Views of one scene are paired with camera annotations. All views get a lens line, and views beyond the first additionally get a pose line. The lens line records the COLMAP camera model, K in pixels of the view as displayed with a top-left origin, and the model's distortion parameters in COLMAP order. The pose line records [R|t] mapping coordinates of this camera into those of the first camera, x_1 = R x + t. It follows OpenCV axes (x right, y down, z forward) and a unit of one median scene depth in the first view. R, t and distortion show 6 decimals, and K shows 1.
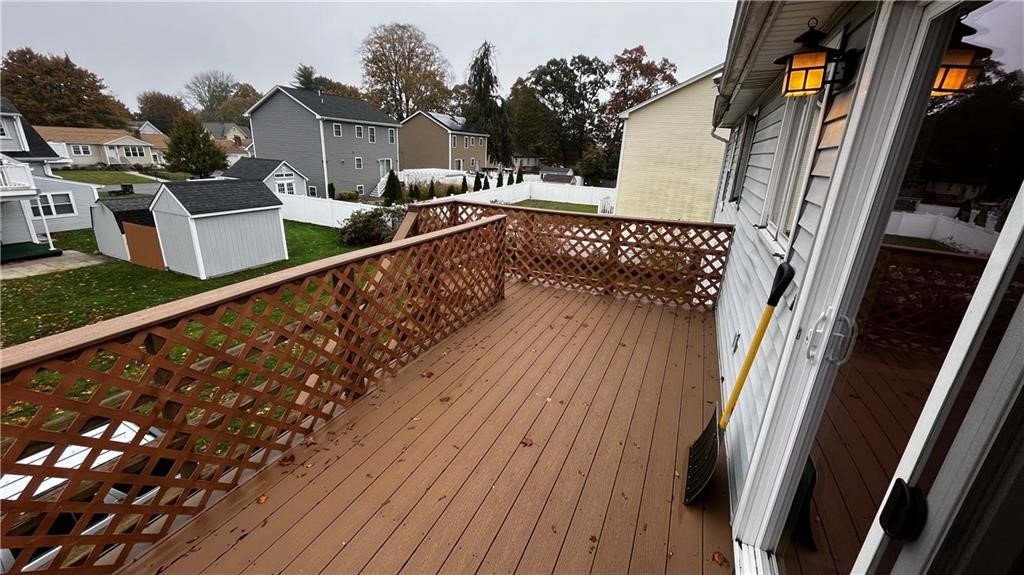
lens RADIAL K [[415.4, 0, 512.0], [0, 415.4, 287.5], [0, 0, 1]] dist [-0.004949, -0.000237]
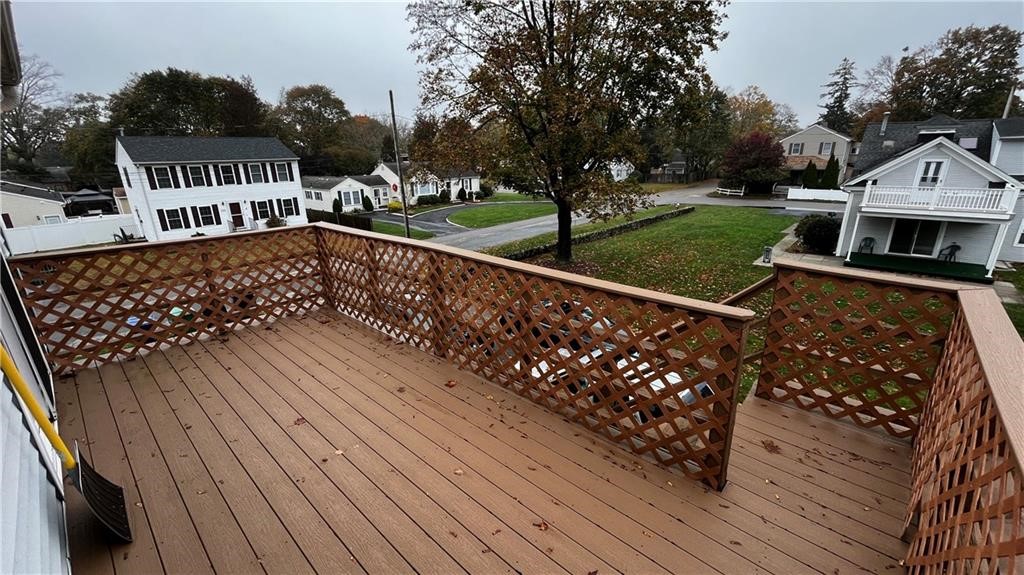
lens RADIAL K [[415.4, 0, 512.0], [0, 415.4, 287.5], [0, 0, 1]] dist [-0.004949, -0.000237]
pose [[-0.312584, 0.248727, -0.916748, 0.044358], [-0.300392, 0.889695, 0.343812, -0.028291], [0.901141, 0.382854, -0.203389, 0.089502]]
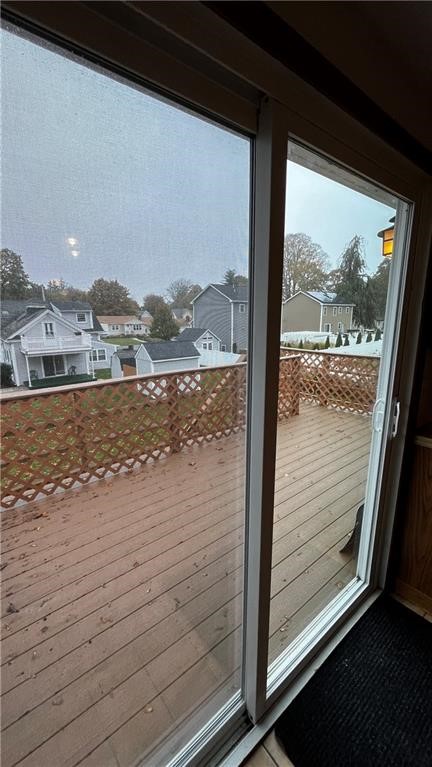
lens RADIAL K [[311.1, 0, 216.0], [0, 311.1, 383.5], [0, 0, 1]] dist [-0.004949, -0.000237]
pose [[0.887092, 0.044833, -0.459411, 0.023230], [-0.098308, 0.990788, -0.093137, 0.005212], [0.451003, 0.127785, 0.883327, -0.007064]]
